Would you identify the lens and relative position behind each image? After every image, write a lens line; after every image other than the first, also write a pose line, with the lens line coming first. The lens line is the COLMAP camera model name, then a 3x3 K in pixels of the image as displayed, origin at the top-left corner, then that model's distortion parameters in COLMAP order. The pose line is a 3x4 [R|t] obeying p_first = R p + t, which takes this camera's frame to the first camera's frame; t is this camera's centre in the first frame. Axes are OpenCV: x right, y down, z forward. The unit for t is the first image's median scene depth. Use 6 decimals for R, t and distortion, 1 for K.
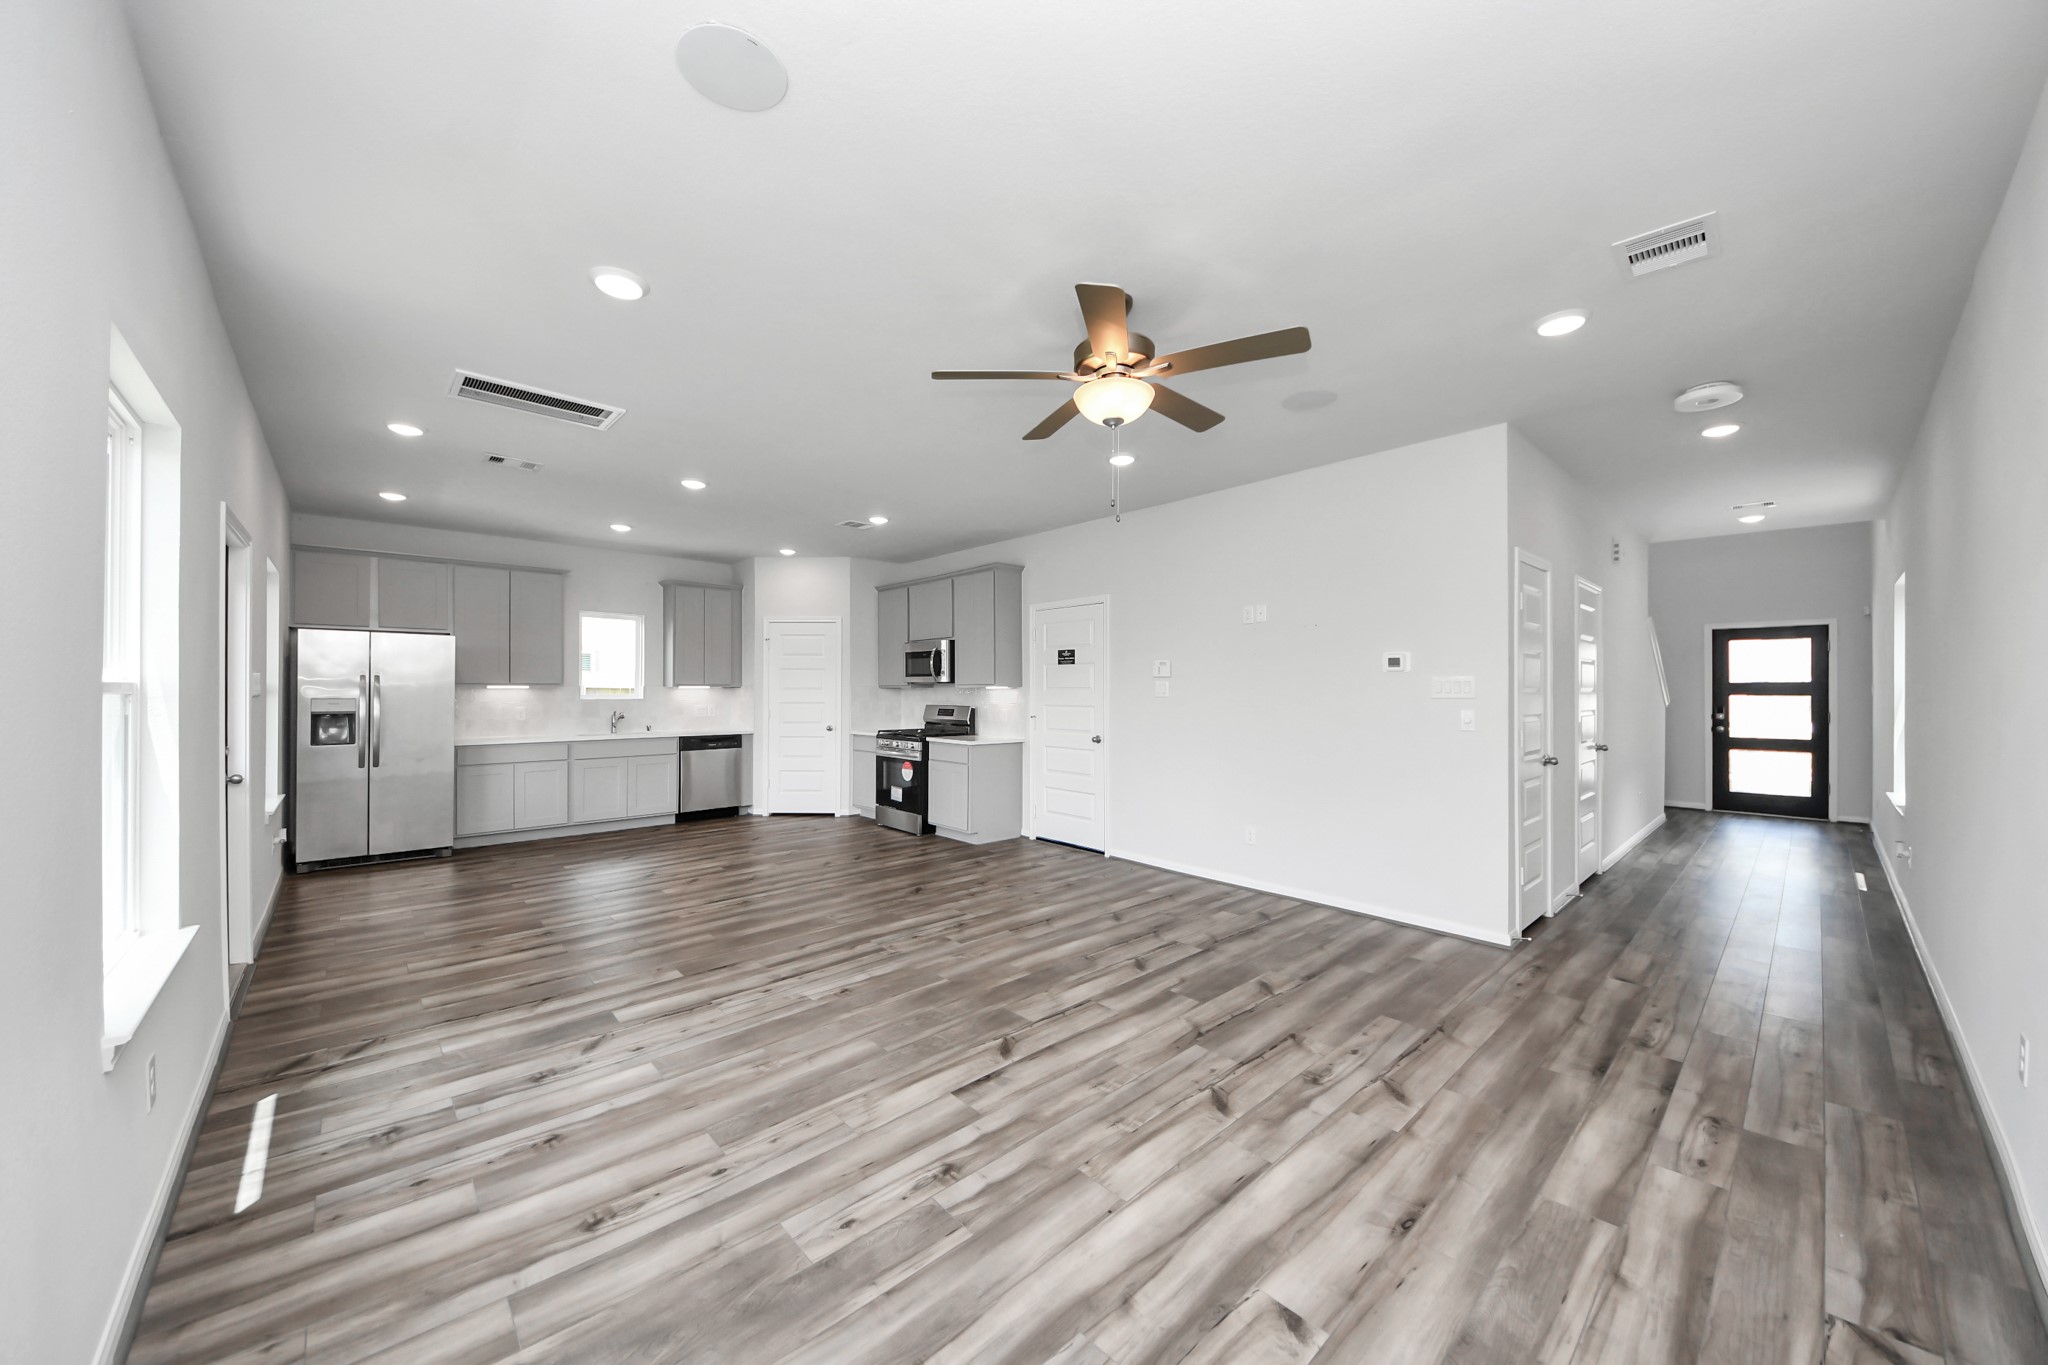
lens RADIAL K [[719.2, 0, 1016.5], [0, 719.2, 686.3], [0, 0, 1]] dist [0.048325, -0.029835]
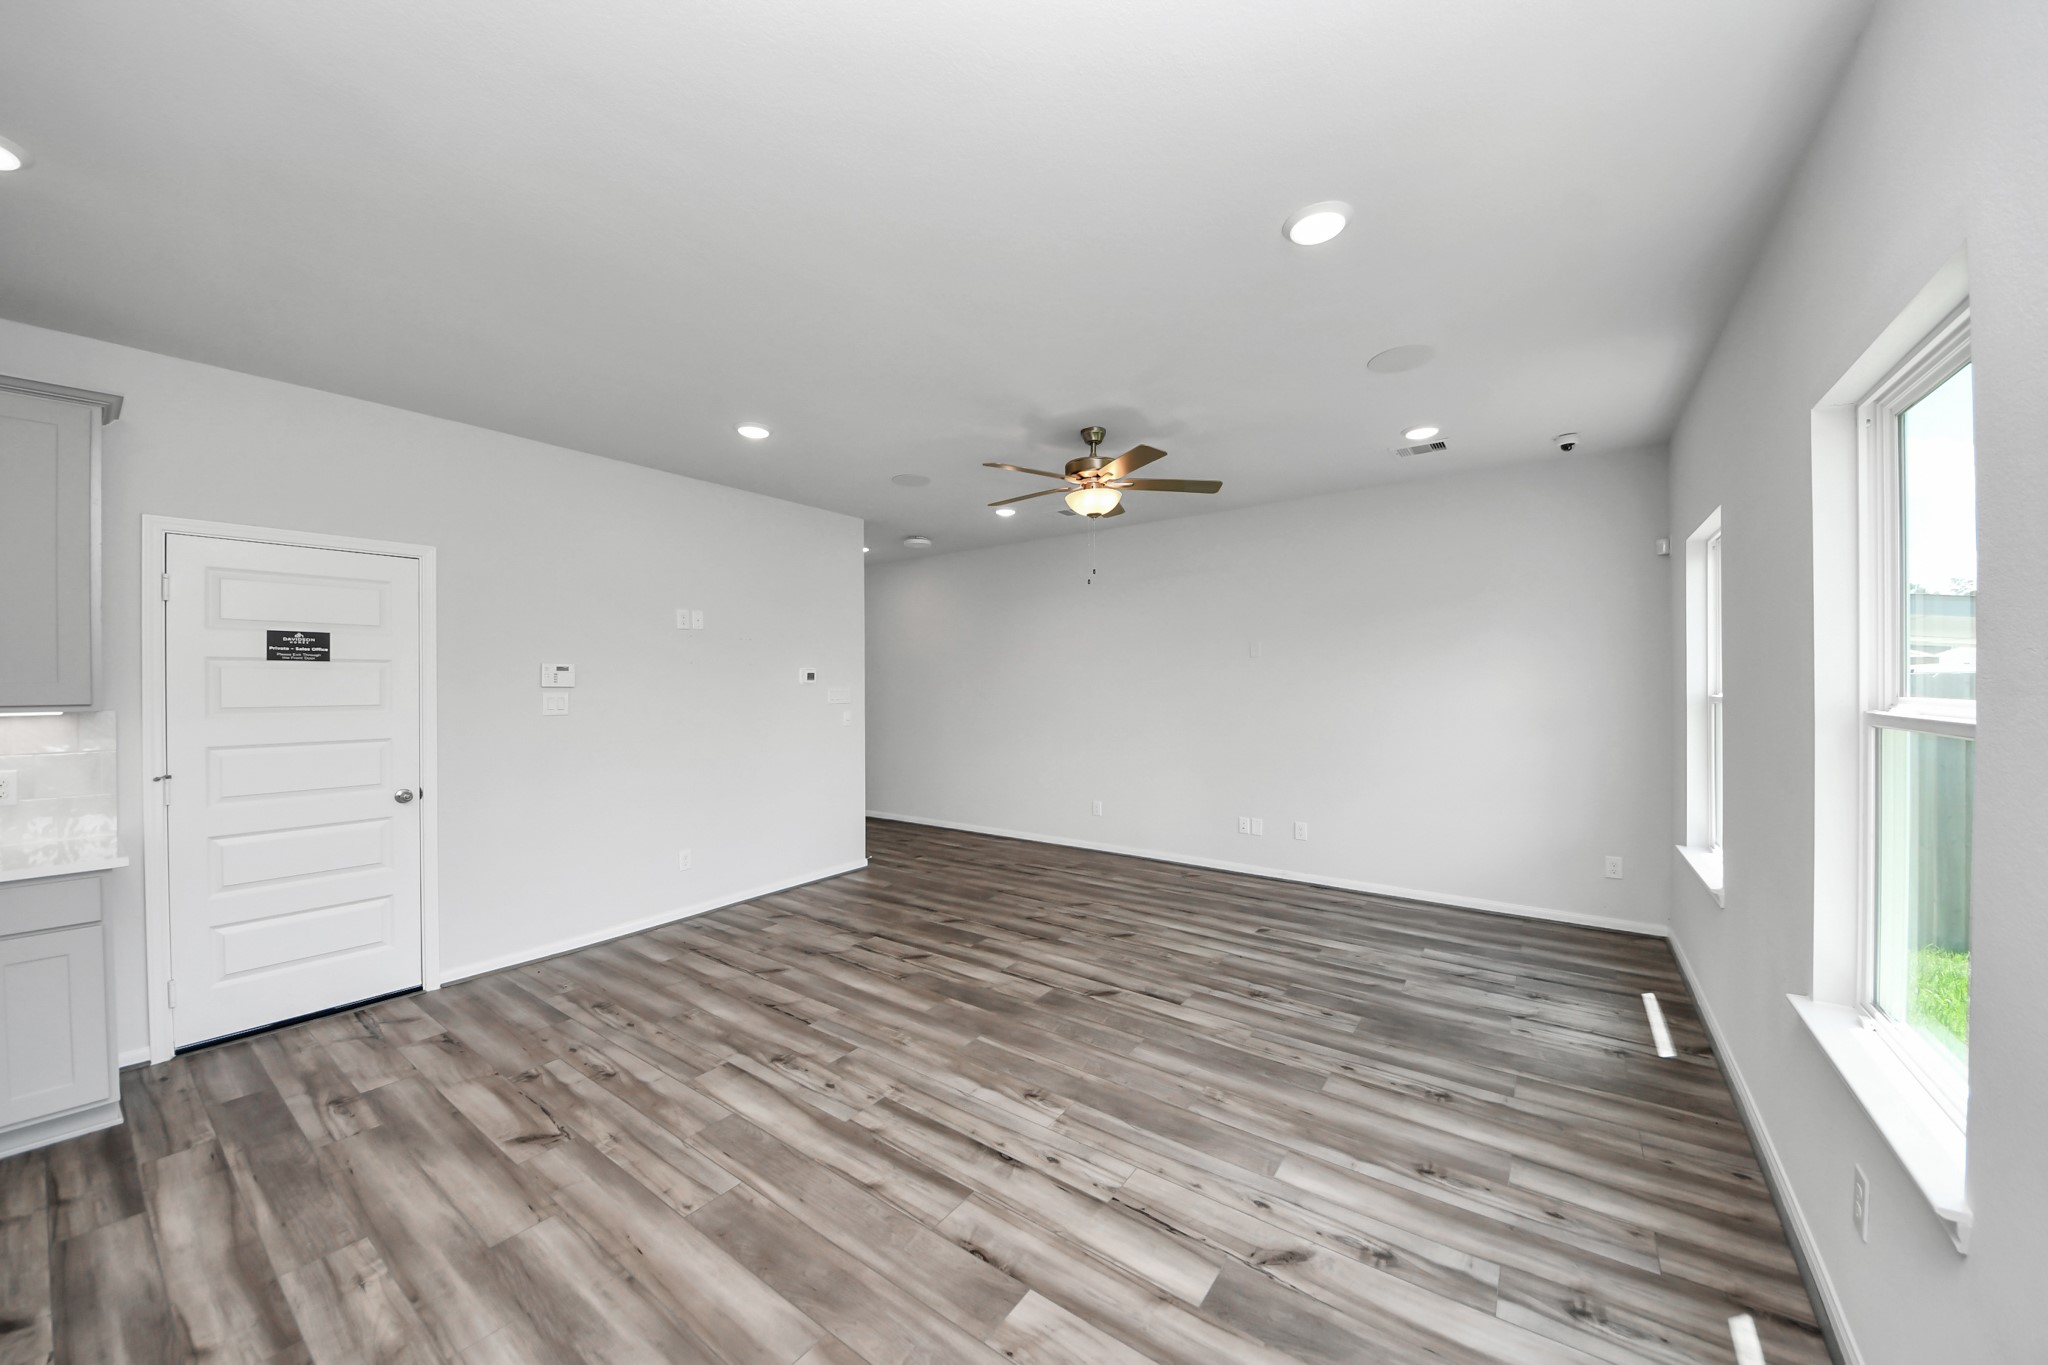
lens RADIAL K [[725.5, 0, 1013.2], [0, 725.5, 681.9], [0, 0, 1]] dist [0.040132, -0.022280]
pose [[-0.197056, -0.000695, 0.980392, -1.021457], [0.002512, 0.999996, 0.001213, -0.029520], [-0.980389, 0.002702, -0.197054, 1.184955]]
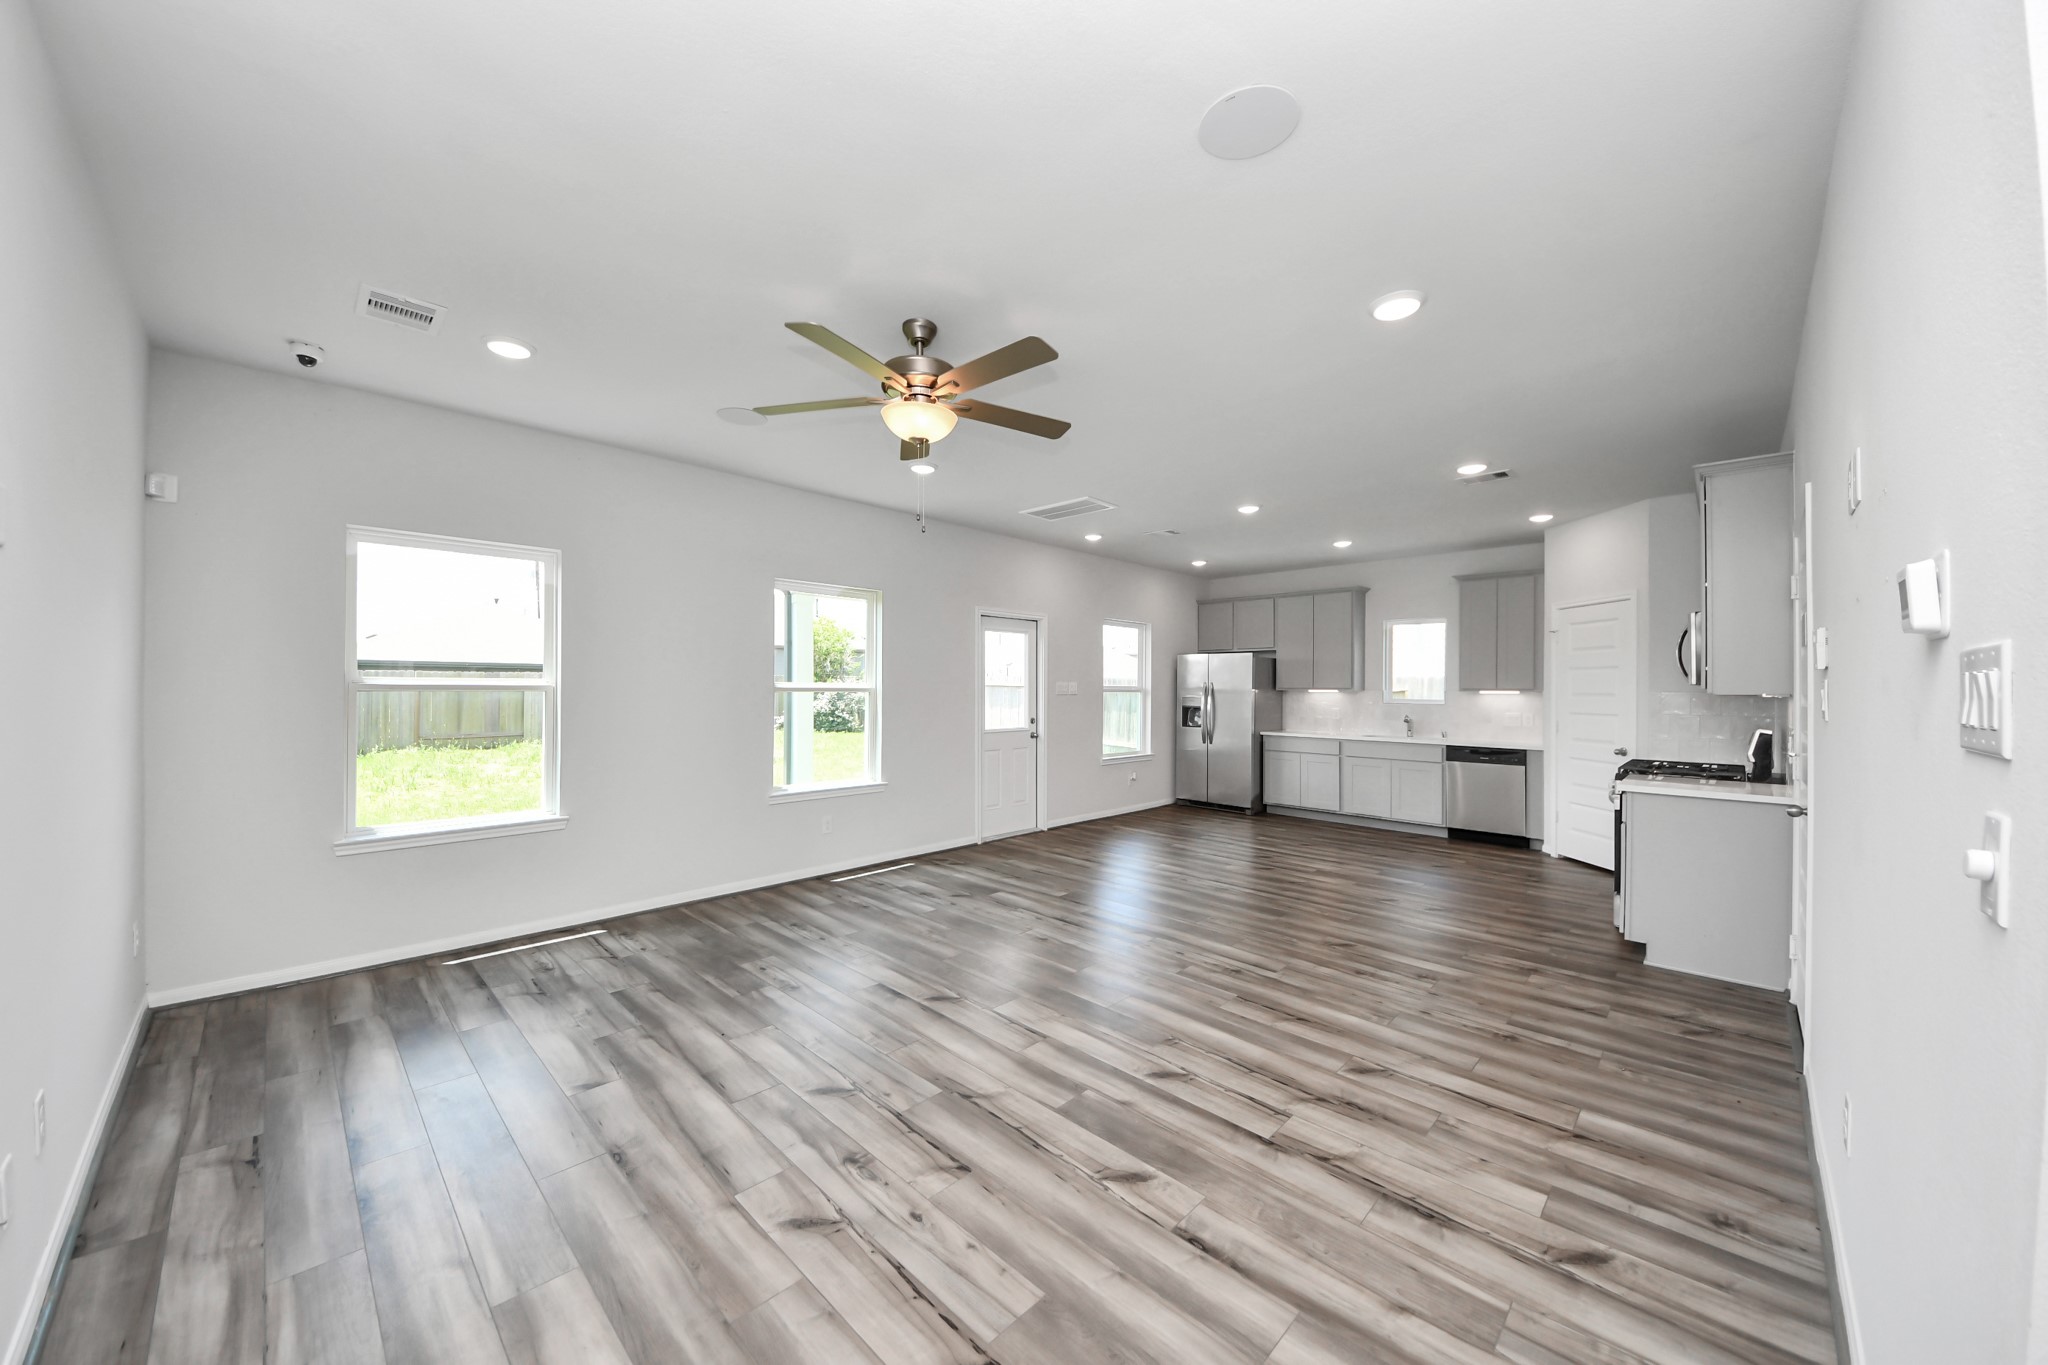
lens RADIAL K [[719.2, 0, 1016.5], [0, 719.2, 686.3], [0, 0, 1]] dist [0.048325, -0.029835]
pose [[0.059394, -0.002444, -0.998232, 0.984283], [-0.004445, 0.999986, -0.002713, -0.002527], [0.998225, 0.004598, 0.059383, 0.888823]]
